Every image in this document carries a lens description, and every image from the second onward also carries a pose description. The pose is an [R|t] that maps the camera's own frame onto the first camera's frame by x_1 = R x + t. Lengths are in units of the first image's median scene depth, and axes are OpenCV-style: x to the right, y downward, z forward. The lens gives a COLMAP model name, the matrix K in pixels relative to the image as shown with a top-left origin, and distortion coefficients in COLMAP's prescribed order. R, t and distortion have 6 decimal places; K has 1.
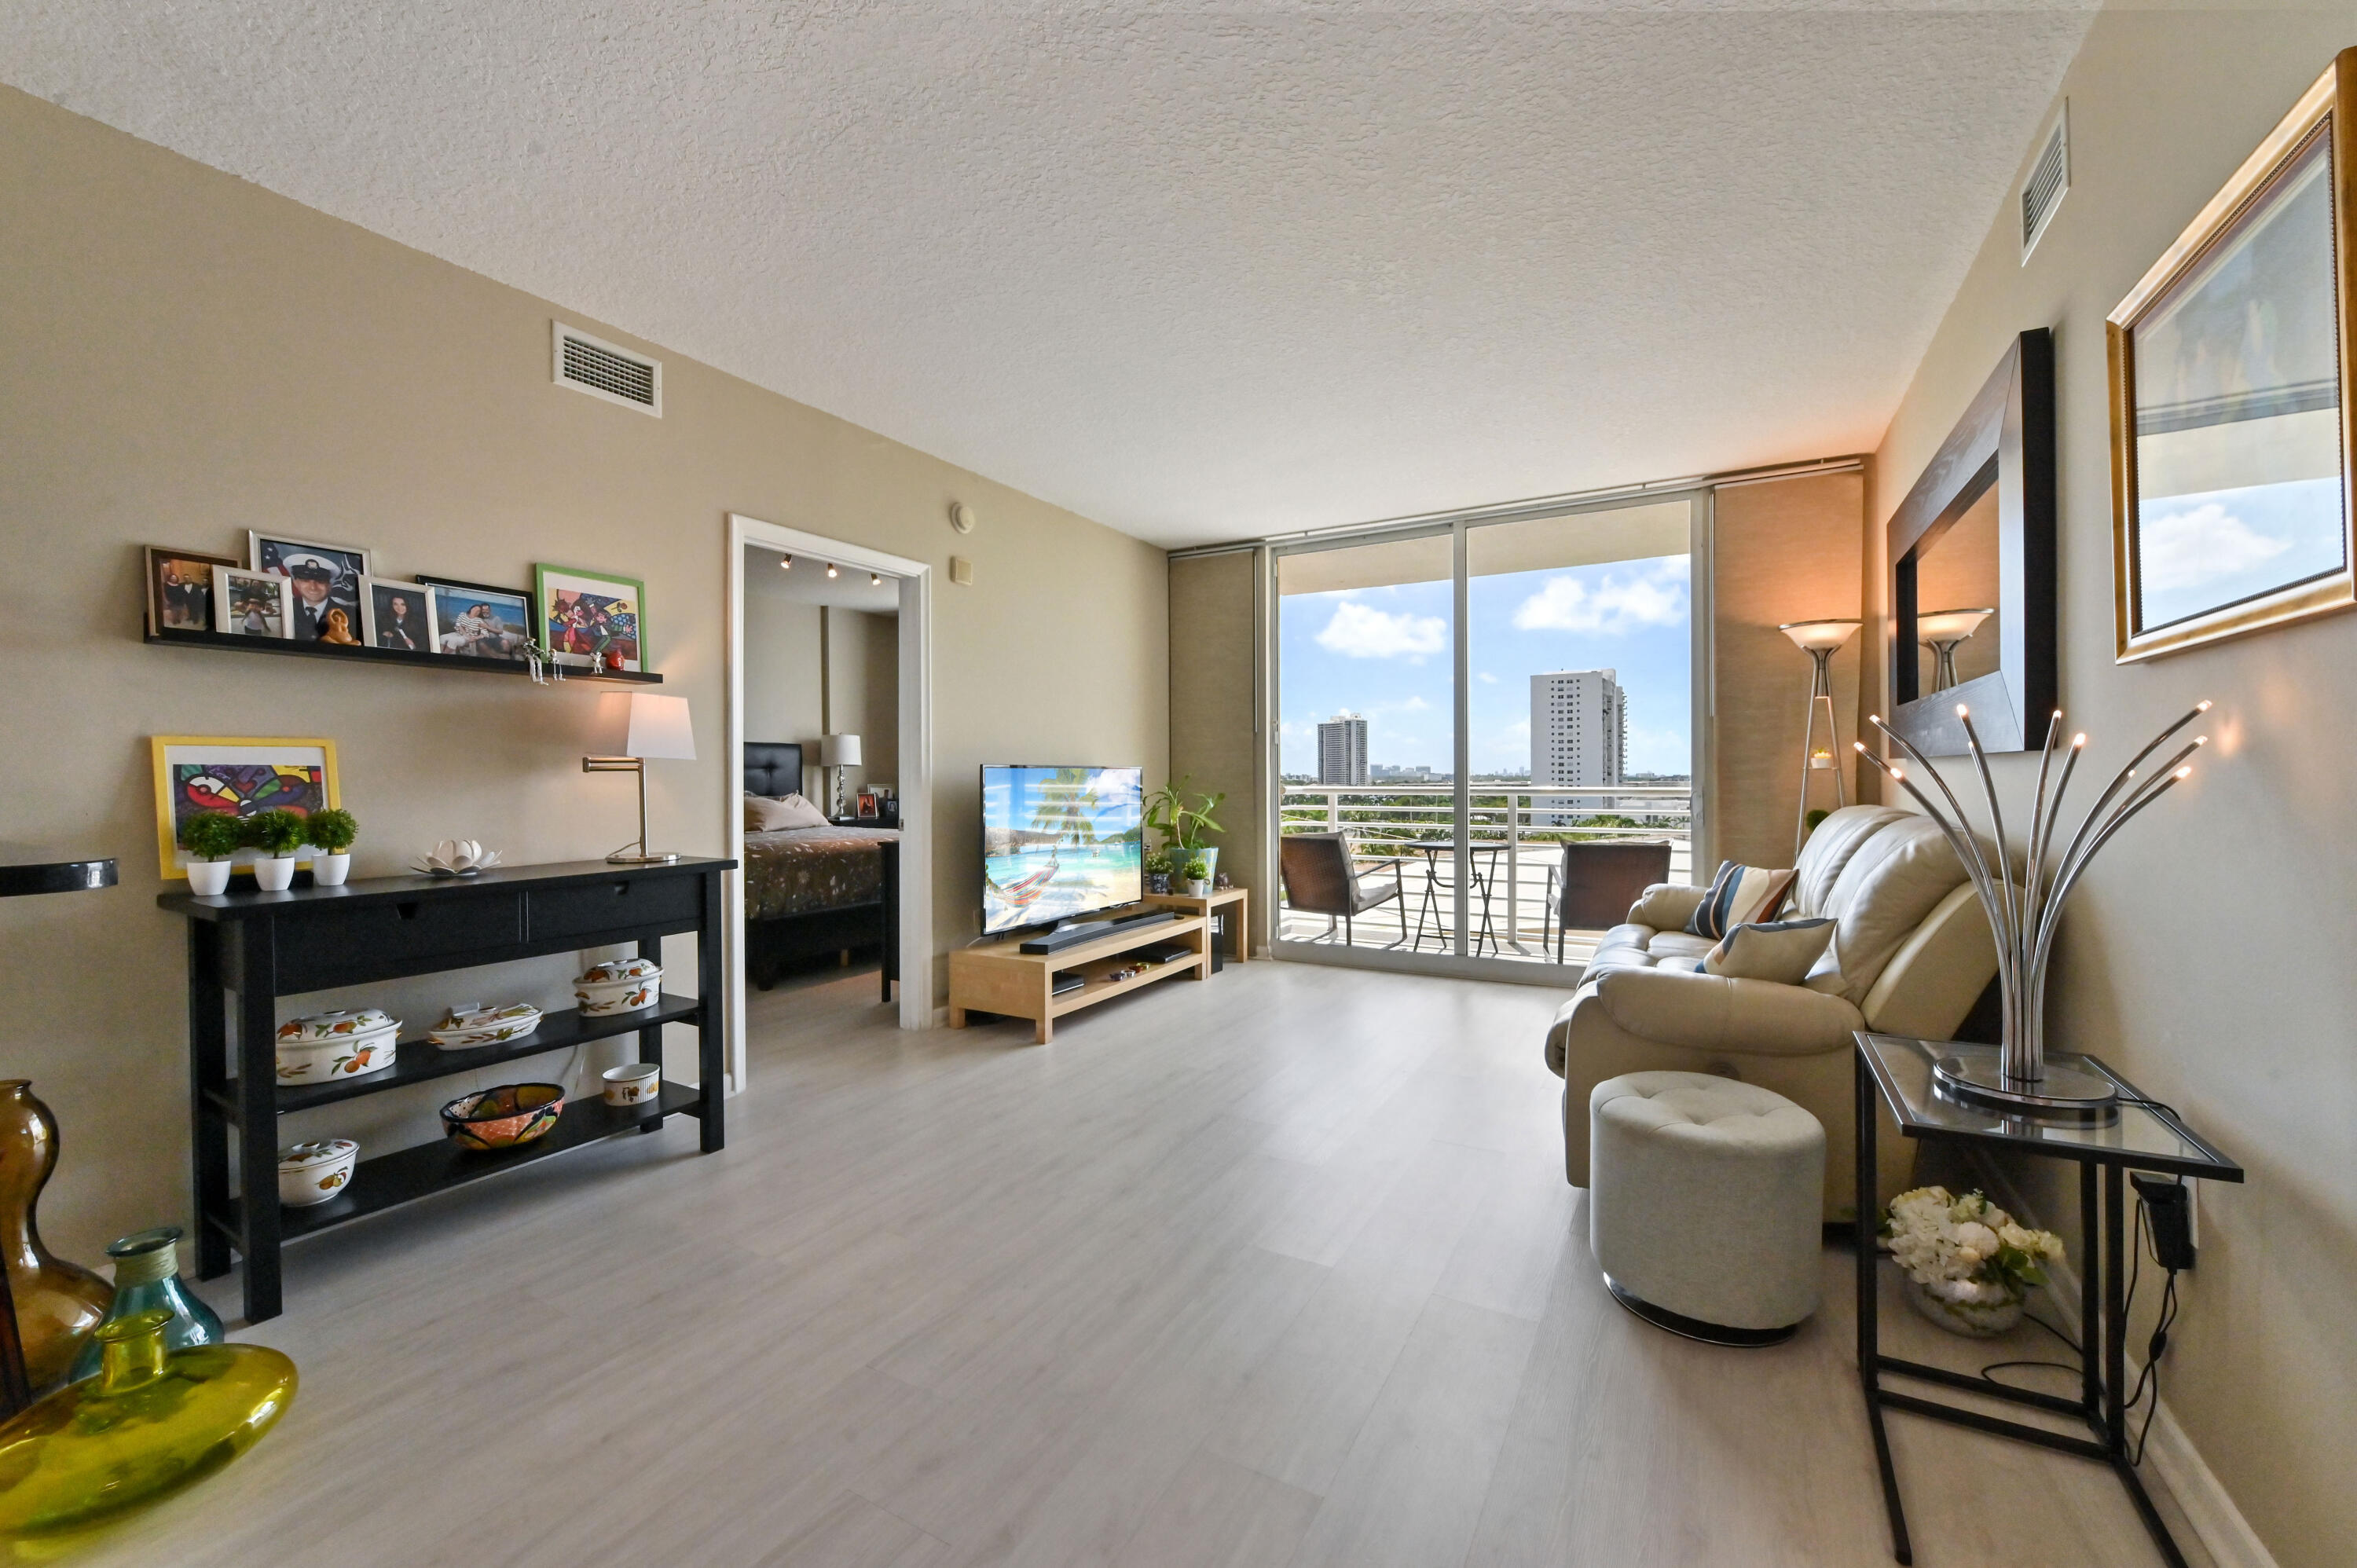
lens RADIAL K [[934.9, 0, 1180.5], [0, 934.9, 779.6], [0, 0, 1]] dist [-0.009917, -0.000270]
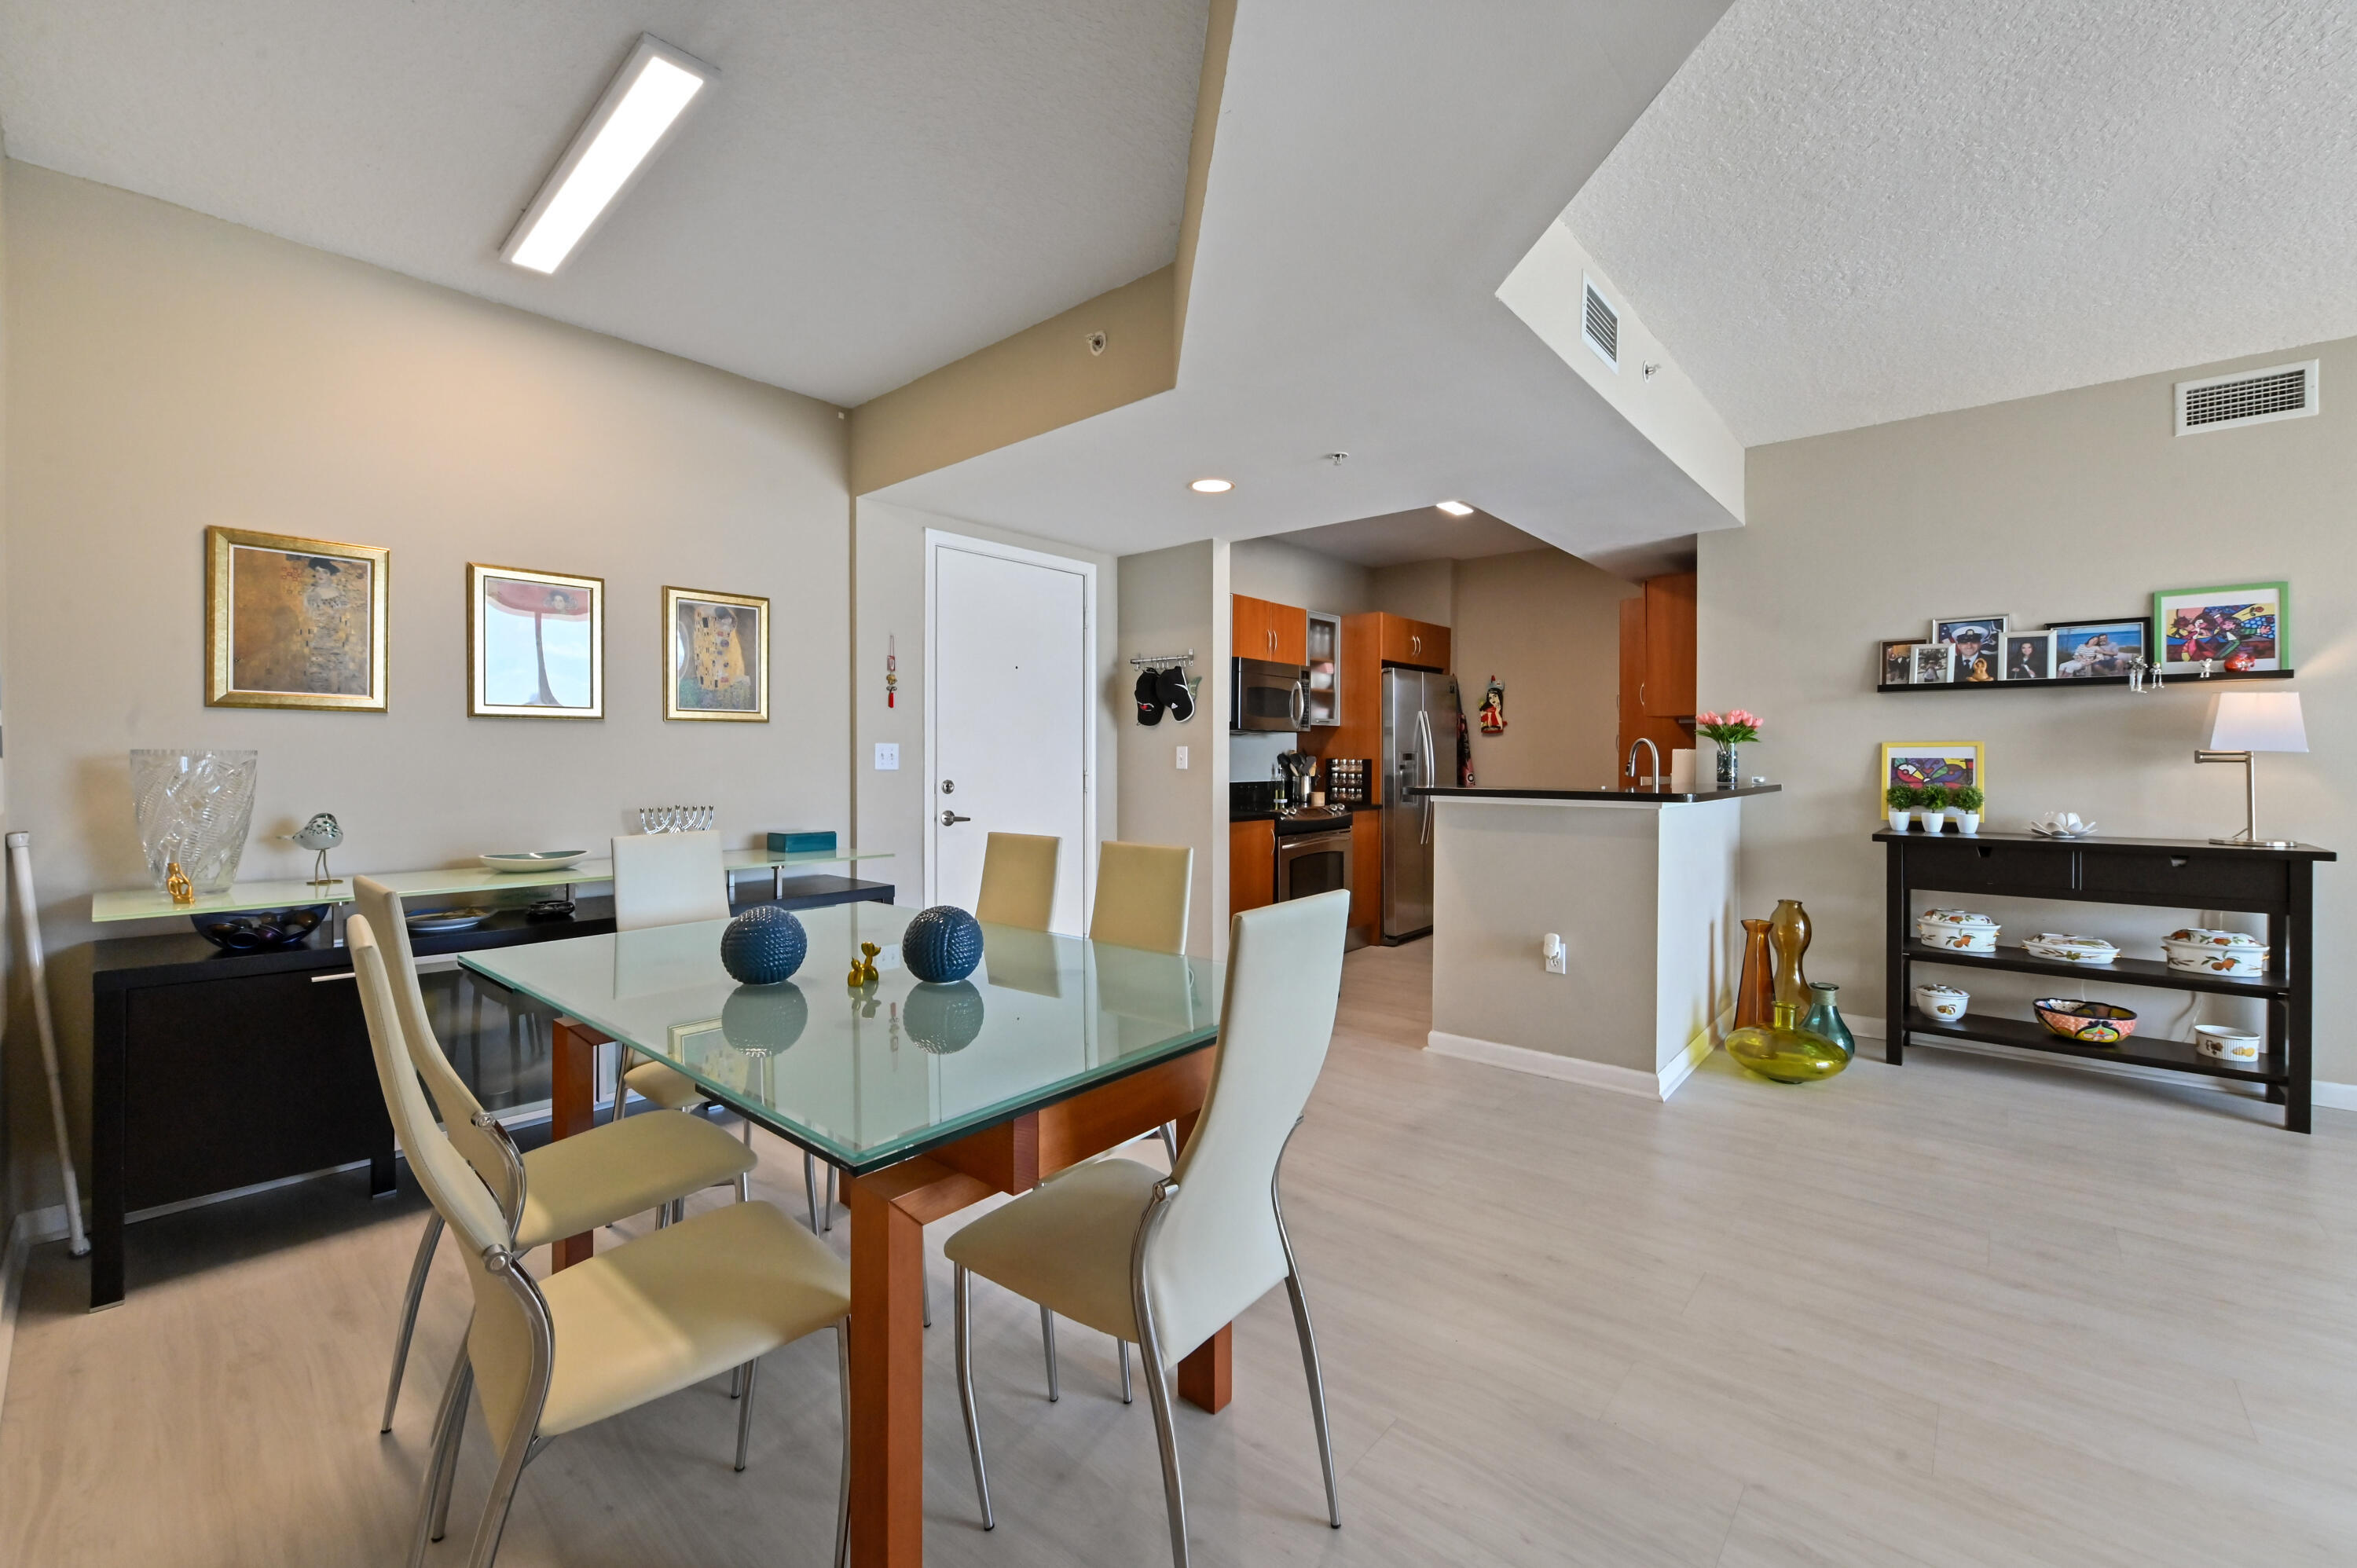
lens RADIAL K [[947.3, 0, 1181.0], [0, 947.3, 759.4], [0, 0, 1]] dist [-0.005082, -0.000244]
pose [[-0.193613, 0.005289, -0.981064, 0.519196], [-0.006006, 0.999960, 0.006576, -0.008819], [0.981060, 0.007165, -0.193574, -0.010276]]
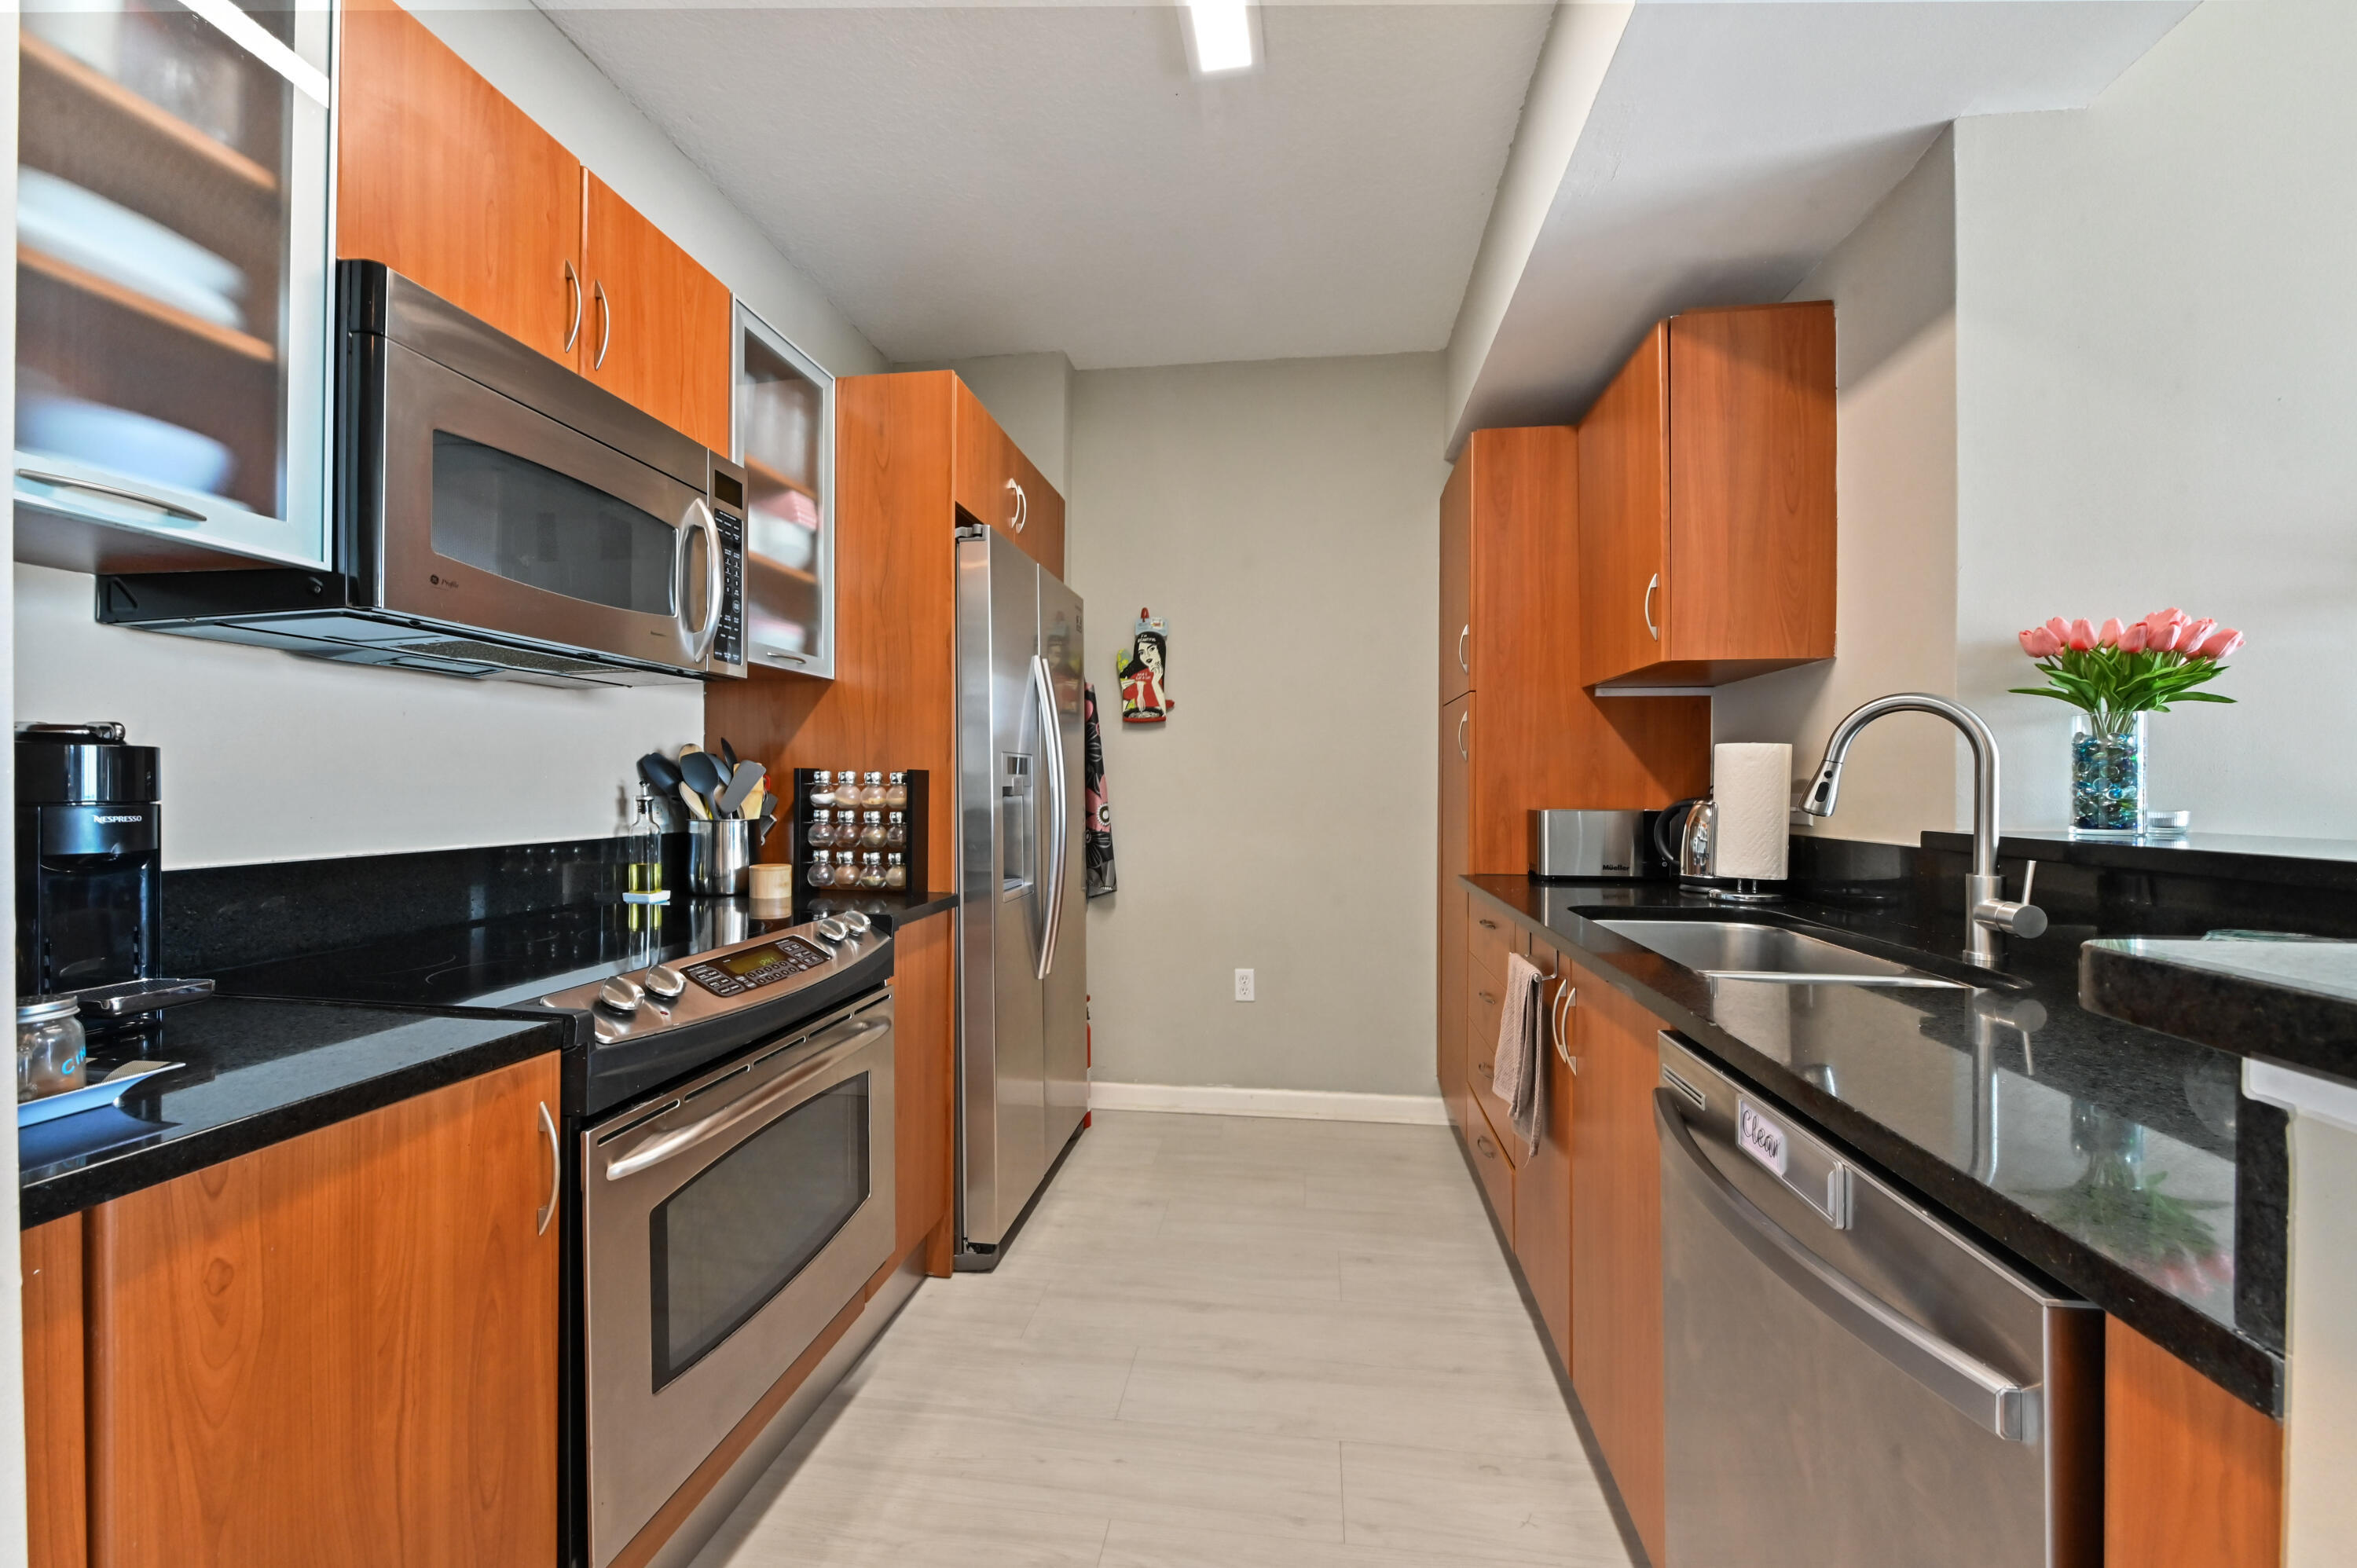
lens RADIAL K [[941.5, 0, 1178.5], [0, 941.5, 784.0], [0, 0, 1]] dist [-0.009922, -0.000242]
pose [[0.369513, 0.001760, -0.929224, -0.415614], [-0.007336, 0.999973, -0.001024, 0.005670], [0.929197, 0.007195, 0.369516, -0.068673]]
